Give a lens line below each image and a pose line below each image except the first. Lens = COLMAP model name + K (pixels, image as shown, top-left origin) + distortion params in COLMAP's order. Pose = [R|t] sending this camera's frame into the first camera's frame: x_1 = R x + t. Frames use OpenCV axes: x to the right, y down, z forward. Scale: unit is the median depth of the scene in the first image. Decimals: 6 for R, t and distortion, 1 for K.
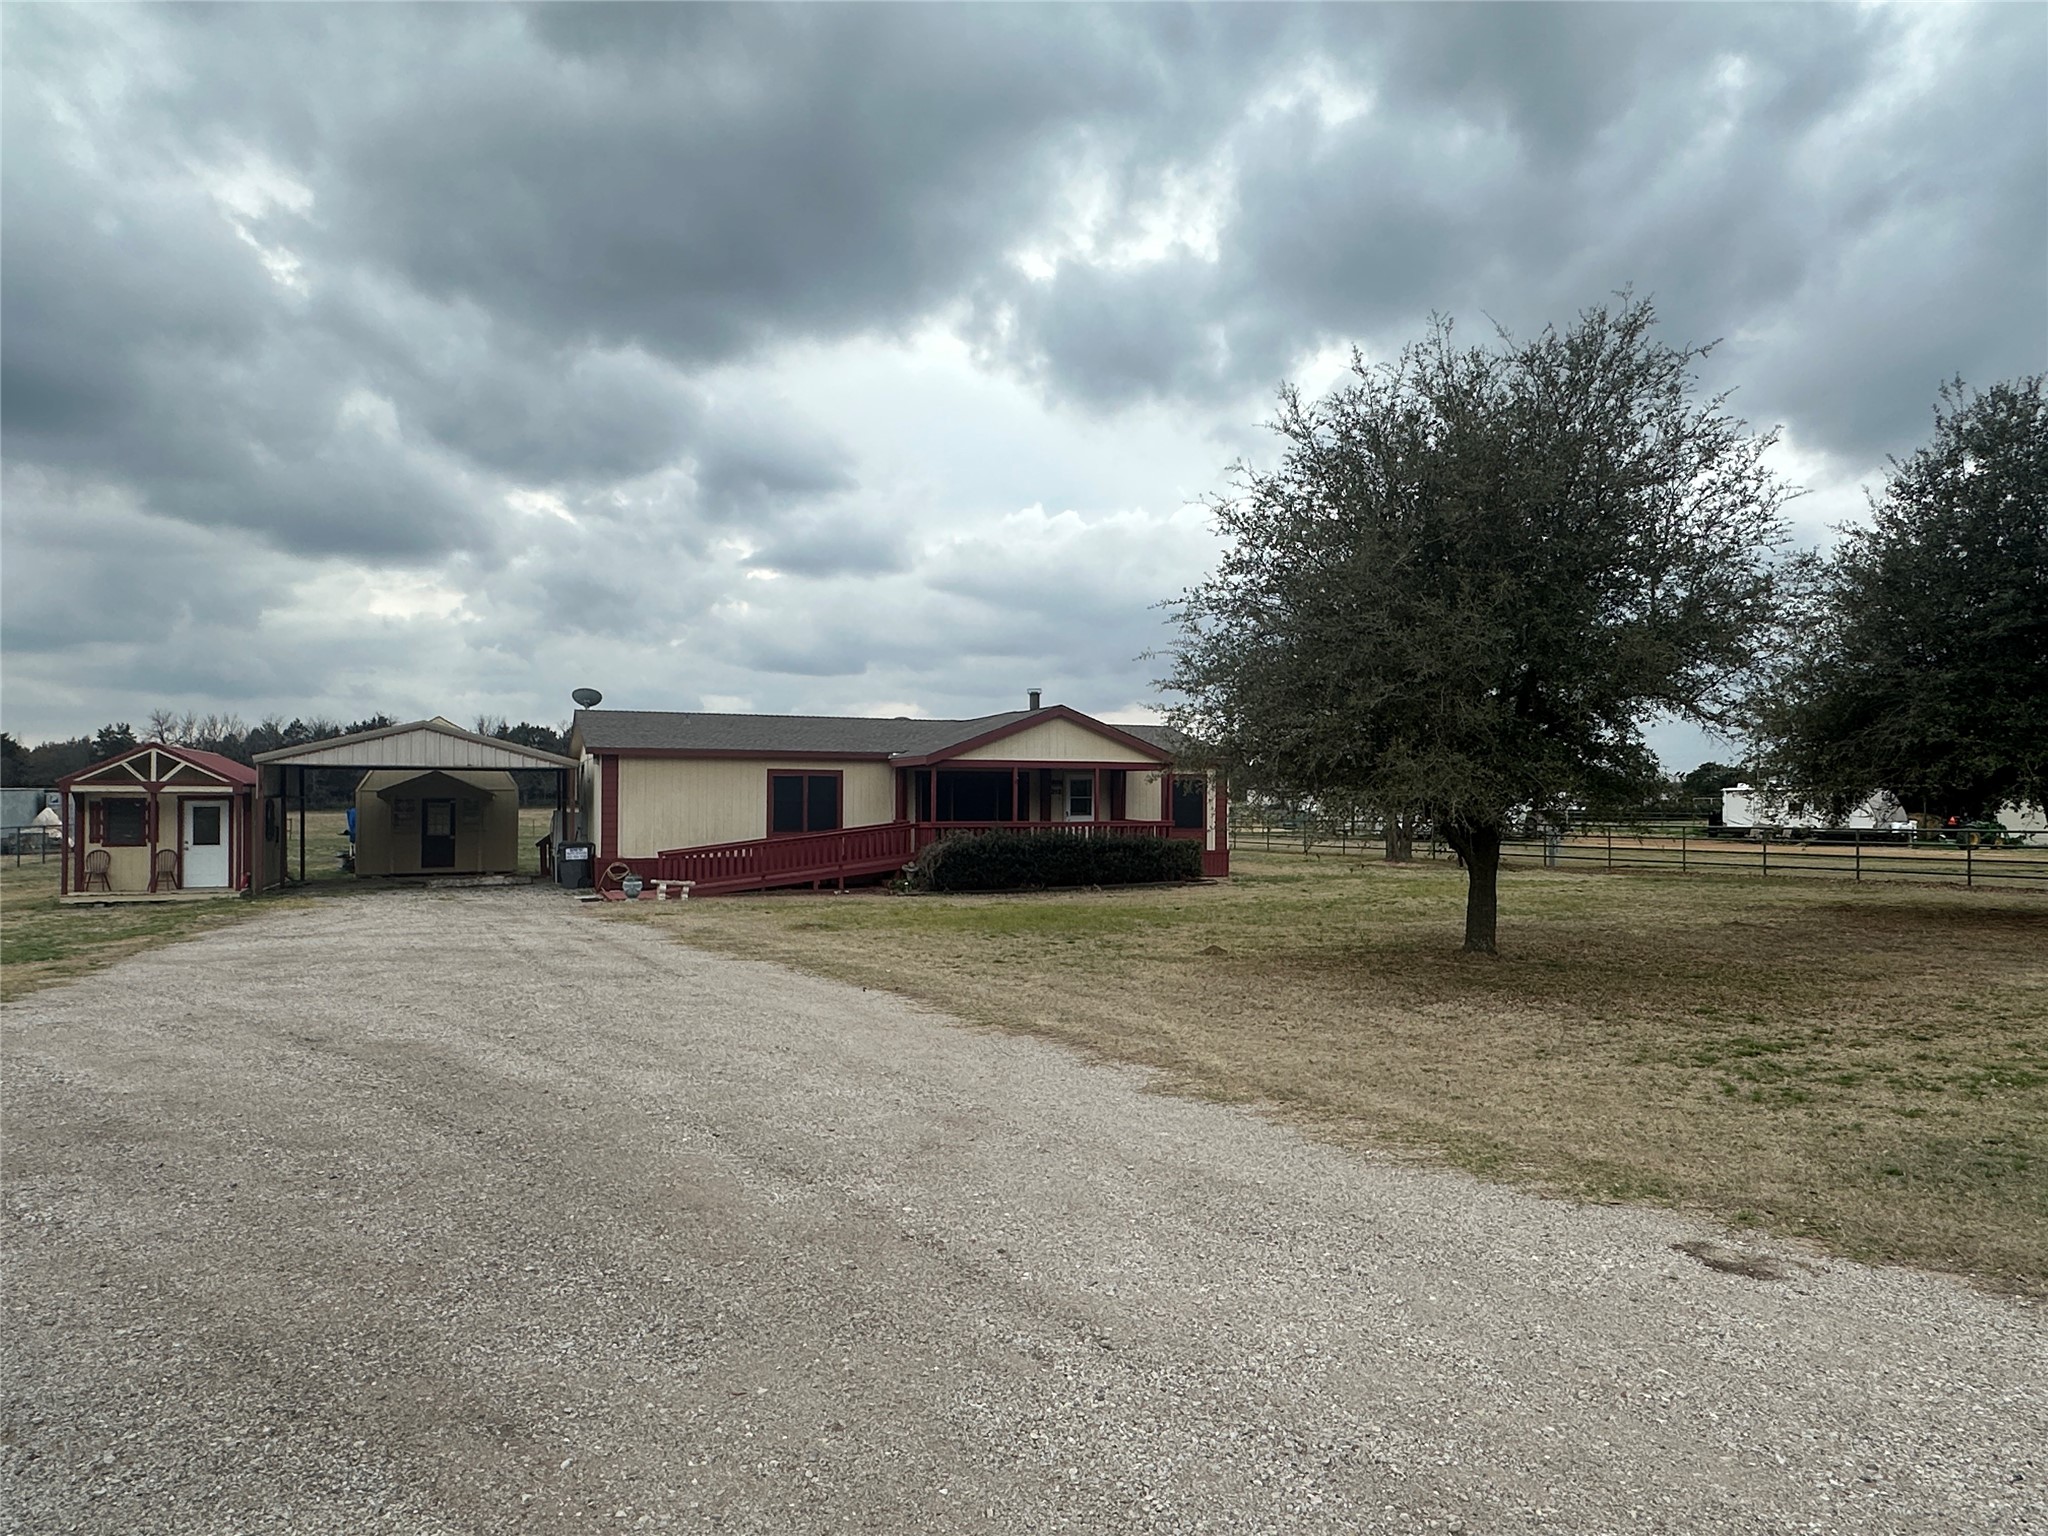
lens RADIAL K [[1243.7, 0, 1024.0], [0, 1243.7, 768.0], [0, 0, 1]] dist [-0.002995, -0.000573]
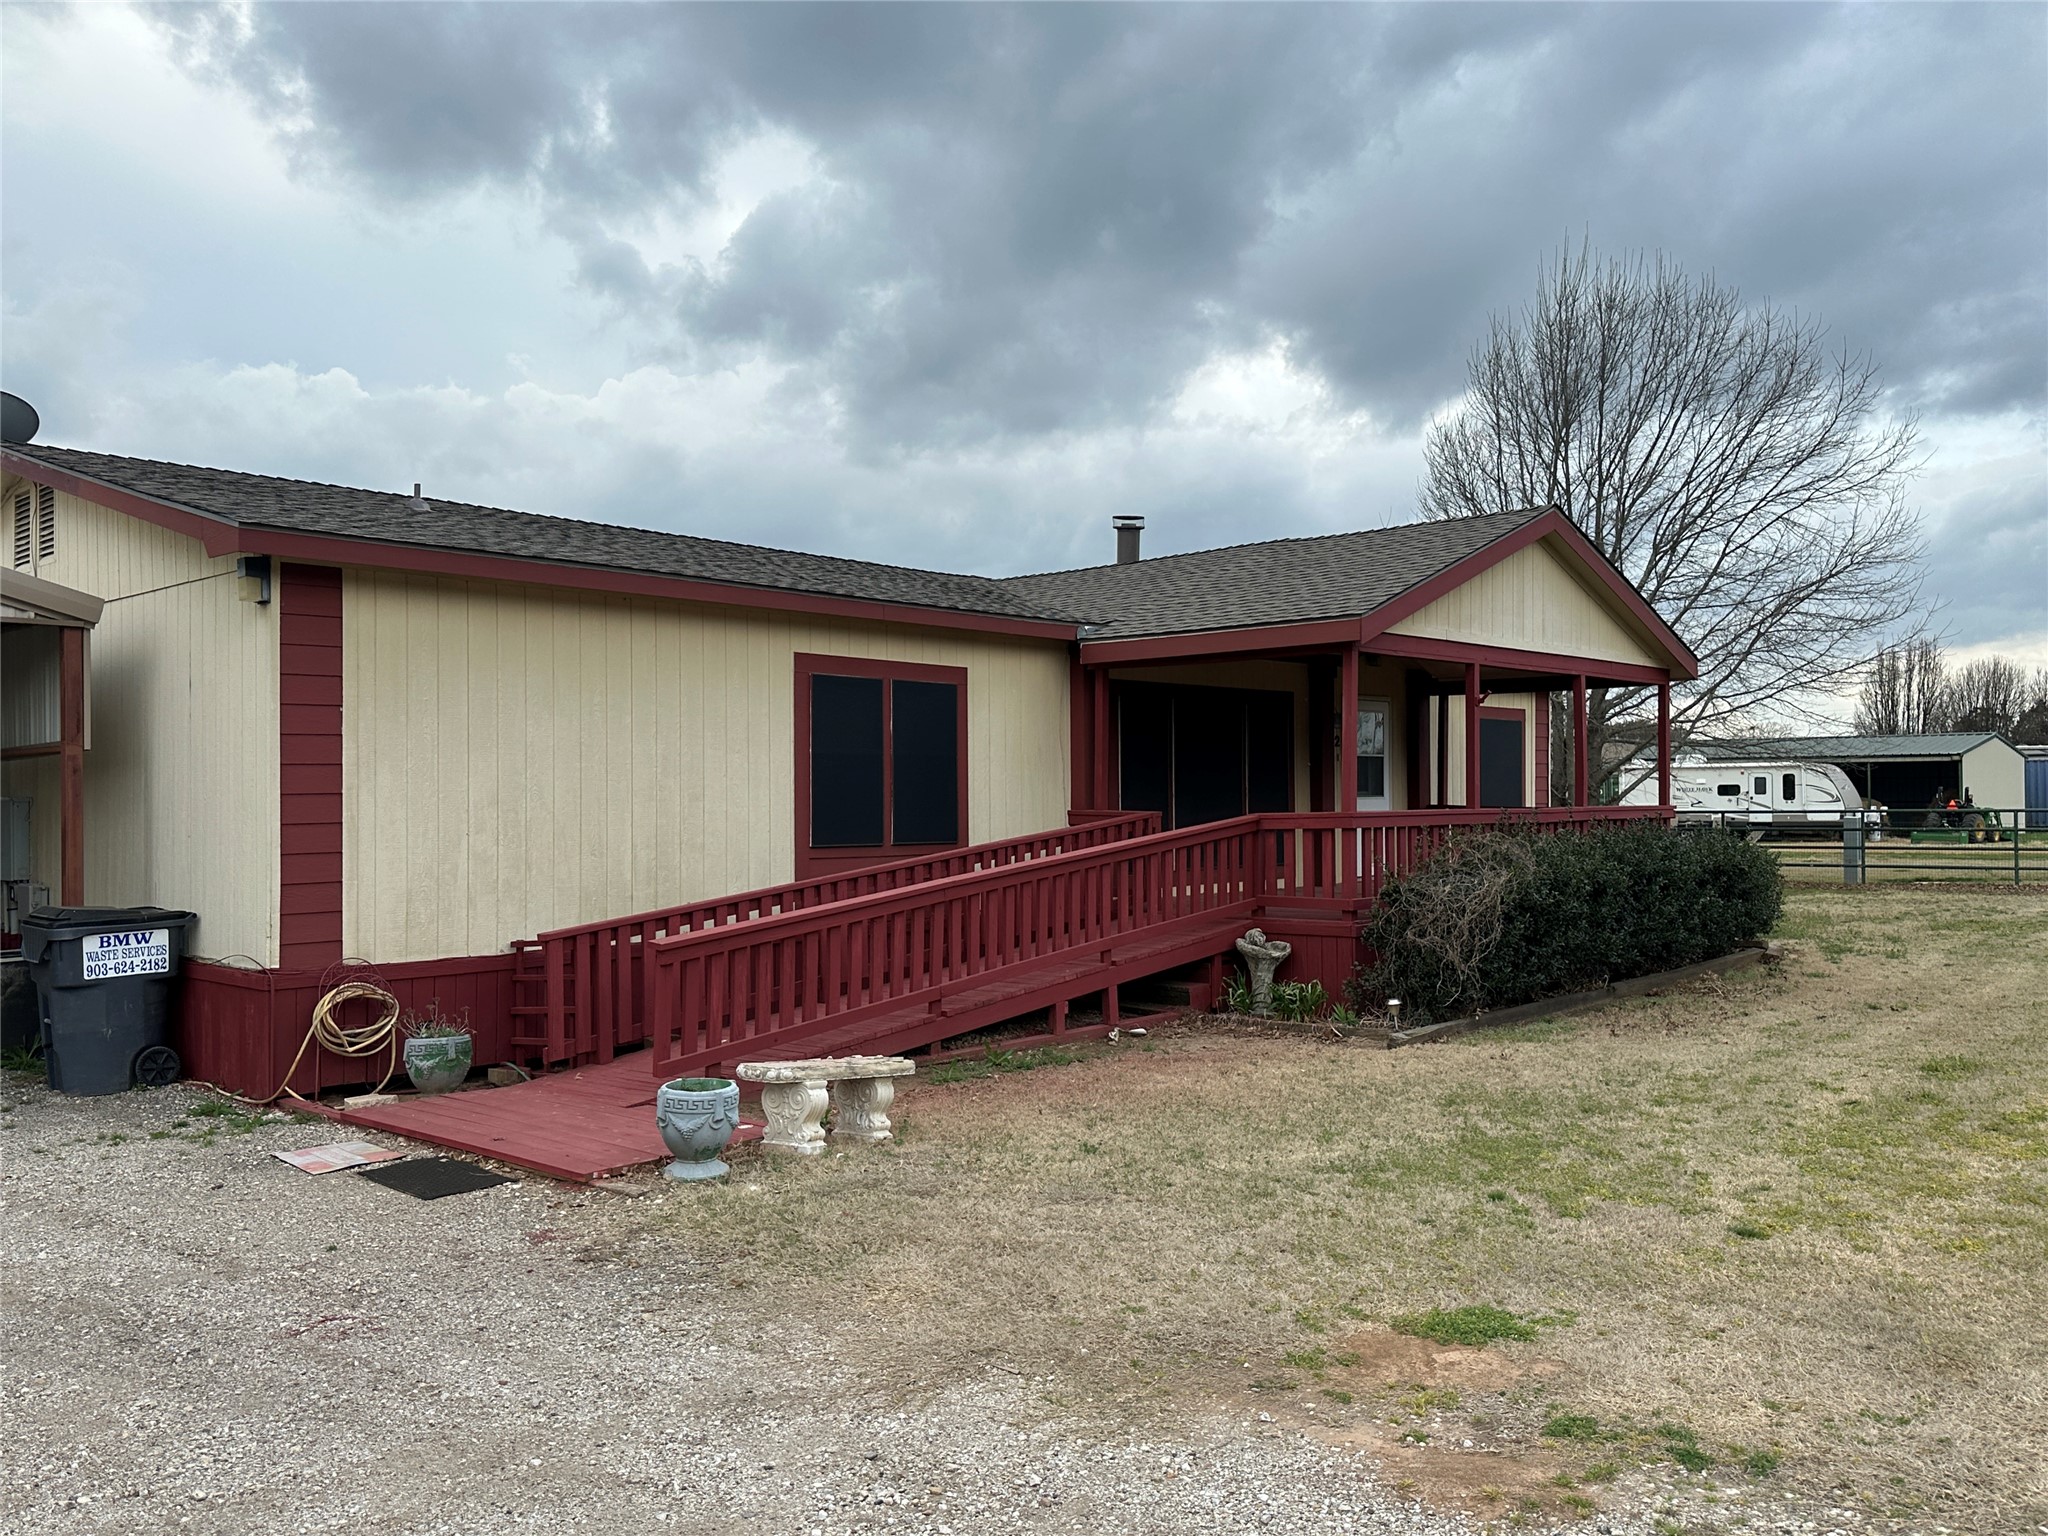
lens RADIAL K [[1668.6, 0, 1024.0], [0, 1668.6, 768.0], [0, 0, 1]] dist [0.063507, -0.001436]
pose [[0.899519, 0.000426, 0.436882, -0.335076], [-0.007857, 0.999854, 0.015202, 0.022399], [-0.436811, -0.017107, 0.899390, 0.579838]]
